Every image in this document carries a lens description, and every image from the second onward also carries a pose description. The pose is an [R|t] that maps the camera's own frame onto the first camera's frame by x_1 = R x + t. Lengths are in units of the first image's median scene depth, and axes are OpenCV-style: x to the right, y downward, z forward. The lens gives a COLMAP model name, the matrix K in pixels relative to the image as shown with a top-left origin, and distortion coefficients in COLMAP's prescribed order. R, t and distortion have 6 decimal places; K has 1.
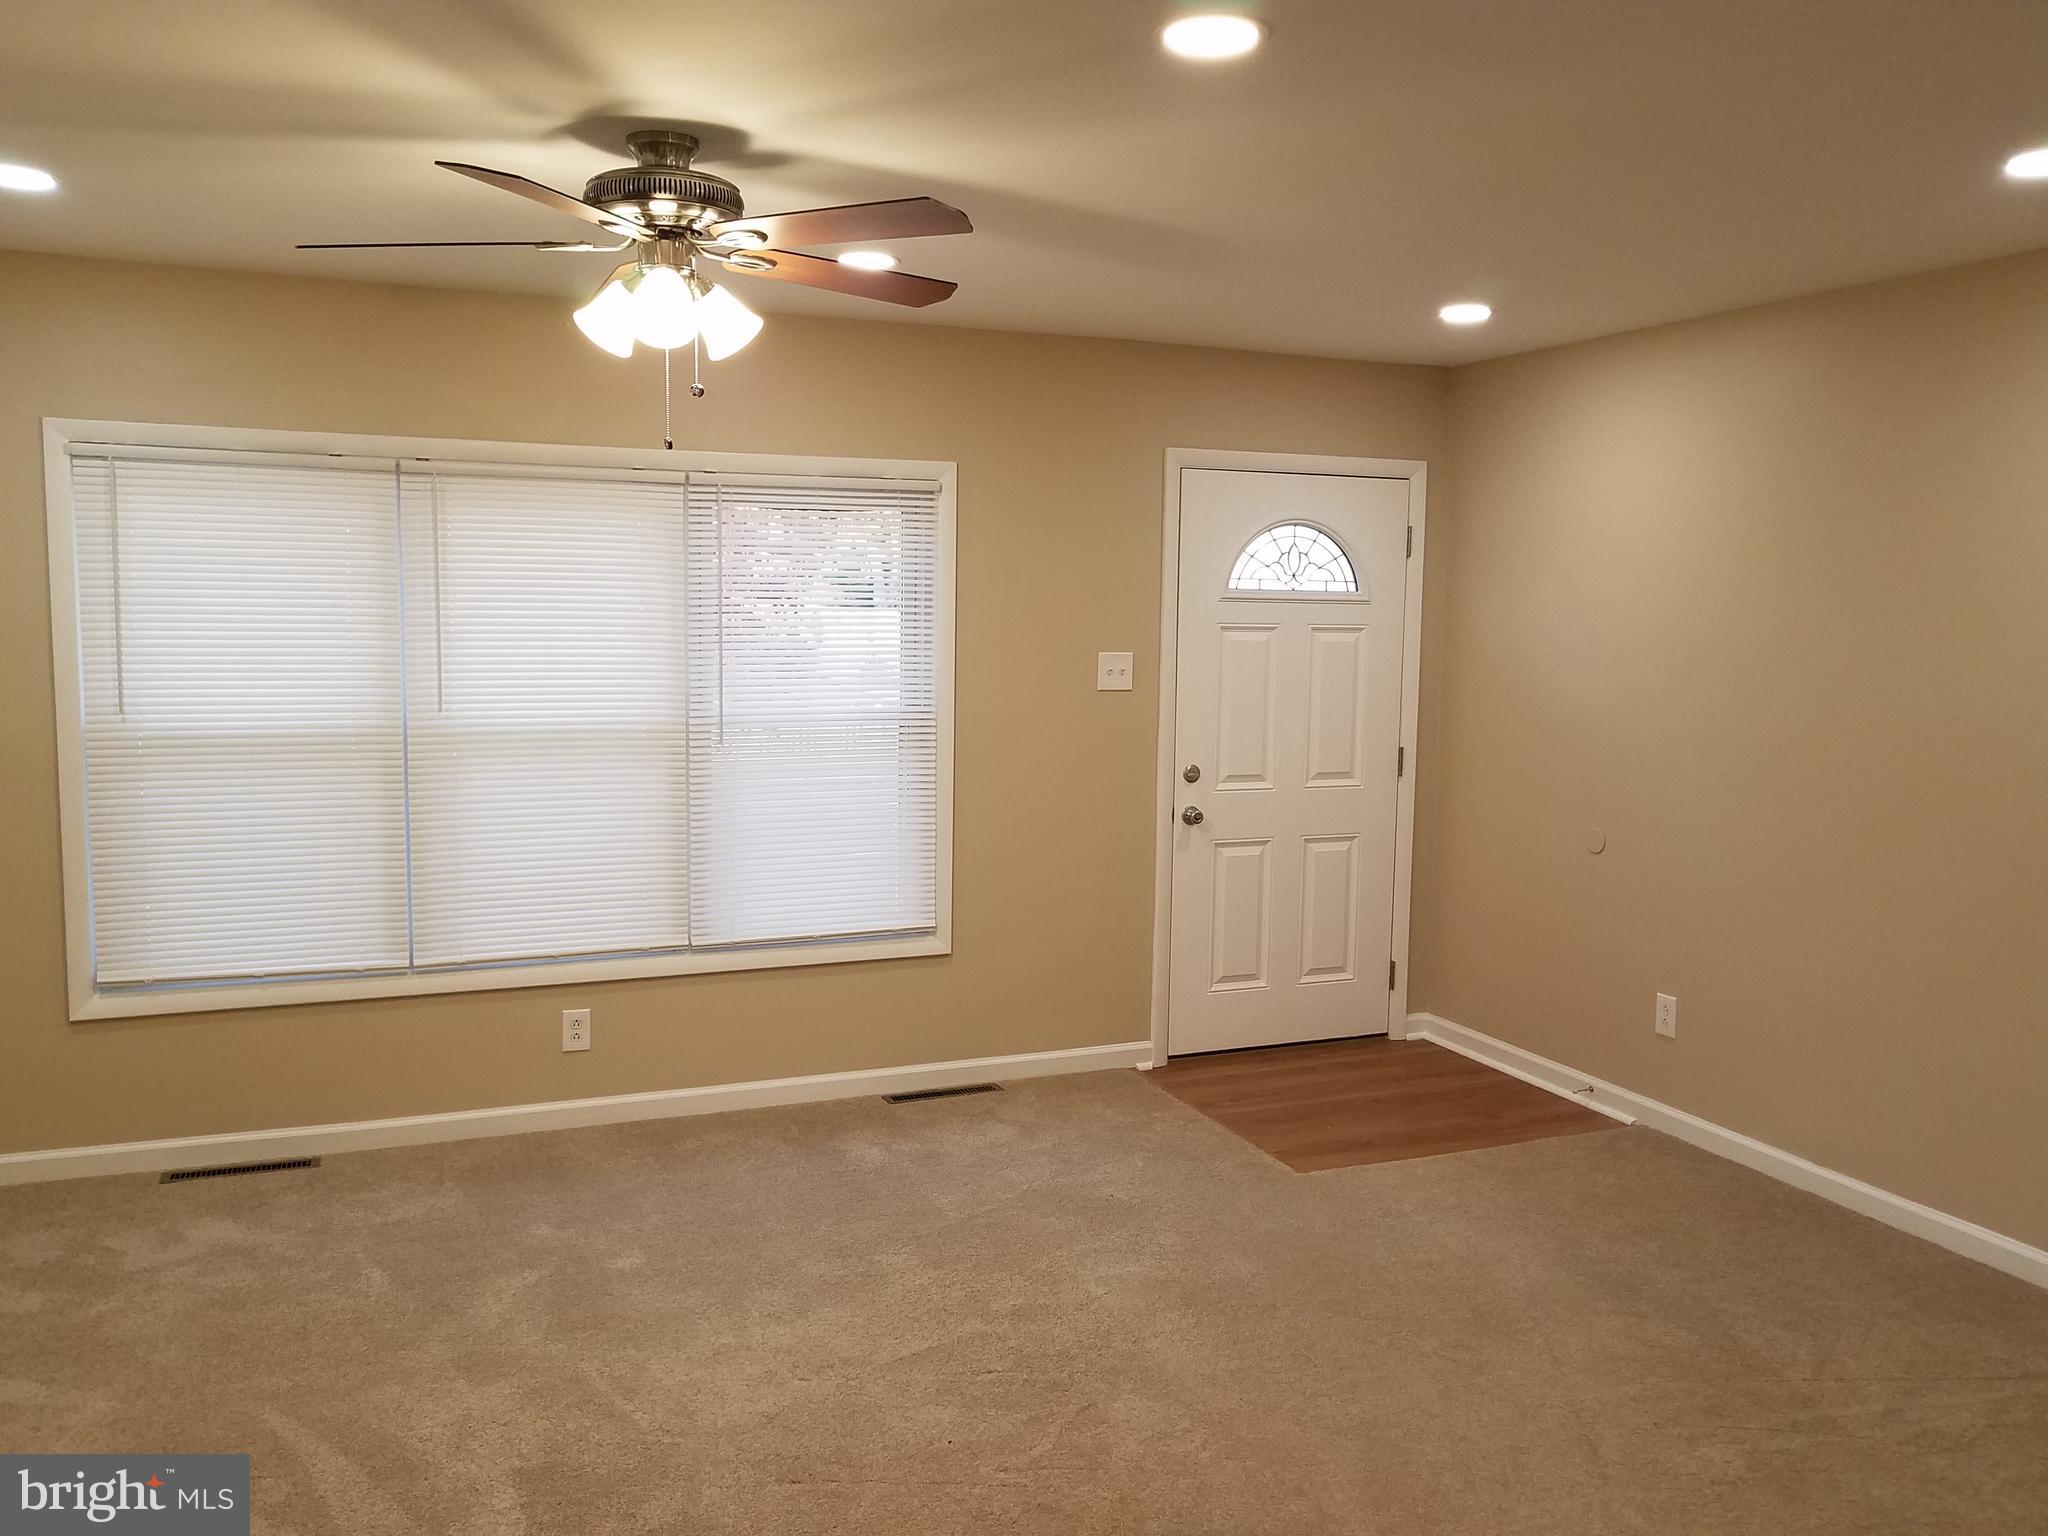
lens RADIAL K [[1605.5, 0, 1029.5], [0, 1605.5, 771.4], [0, 0, 1]] dist [-0.002154, -0.010302]
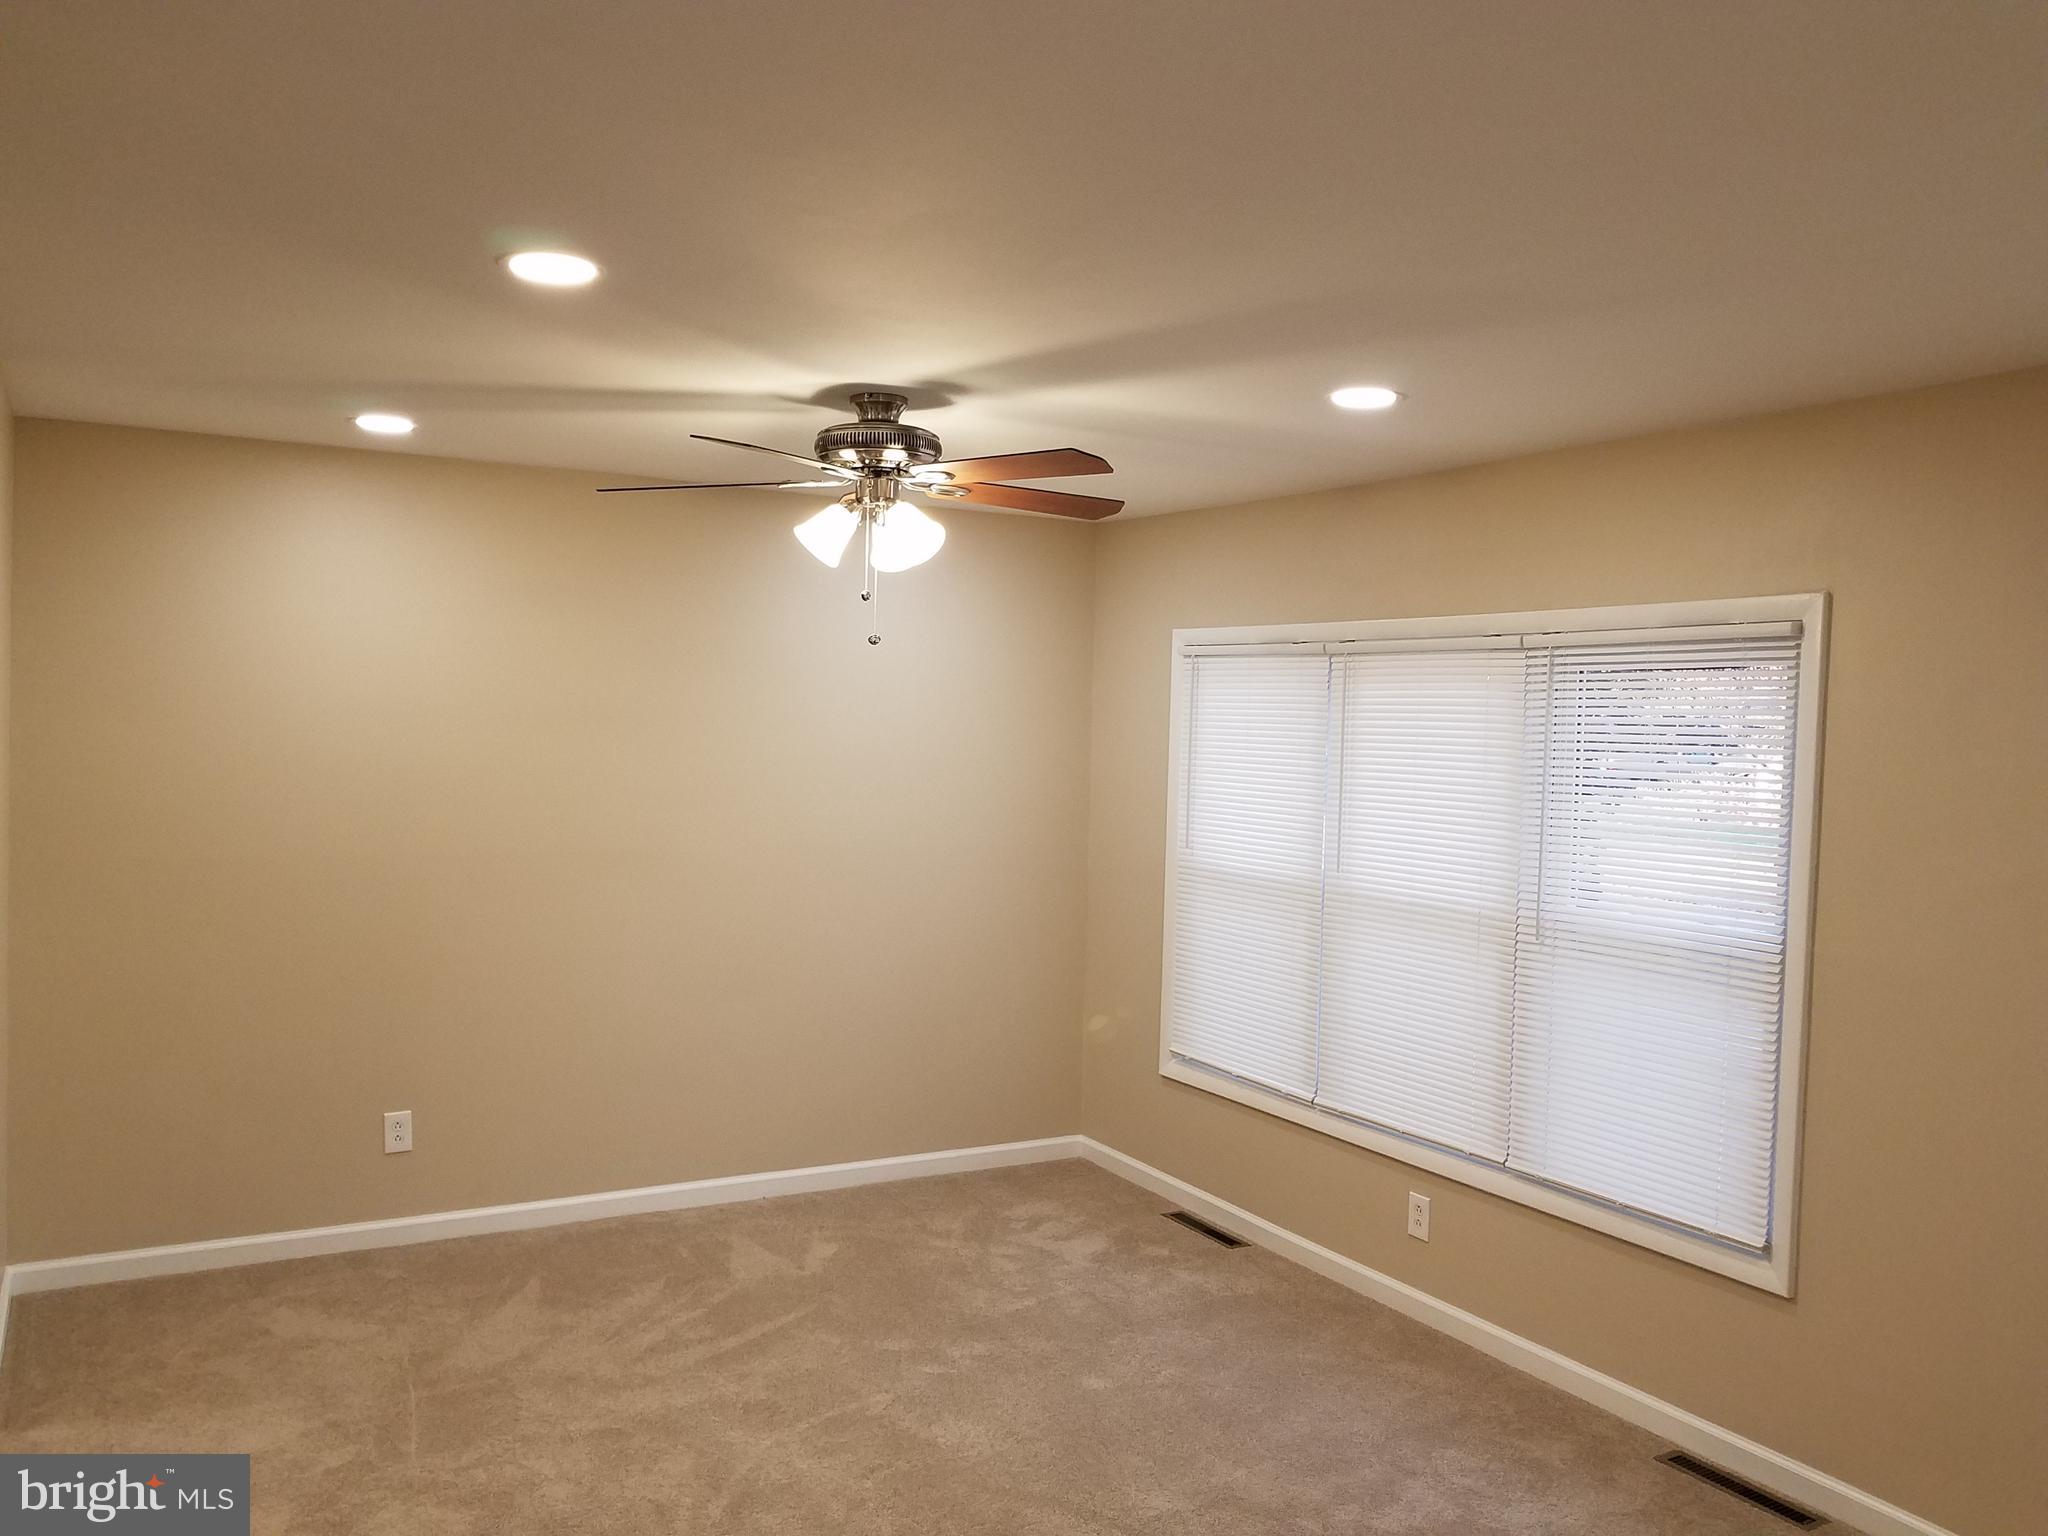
lens RADIAL K [[1605.5, 0, 1030.3], [0, 1605.5, 767.8], [0, 0, 1]] dist [-0.002154, -0.010302]
pose [[0.133027, 0.020021, -0.990910, 0.670983], [-0.125558, 0.992081, 0.003189, -0.084049], [0.983127, 0.123993, 0.134487, 0.641259]]
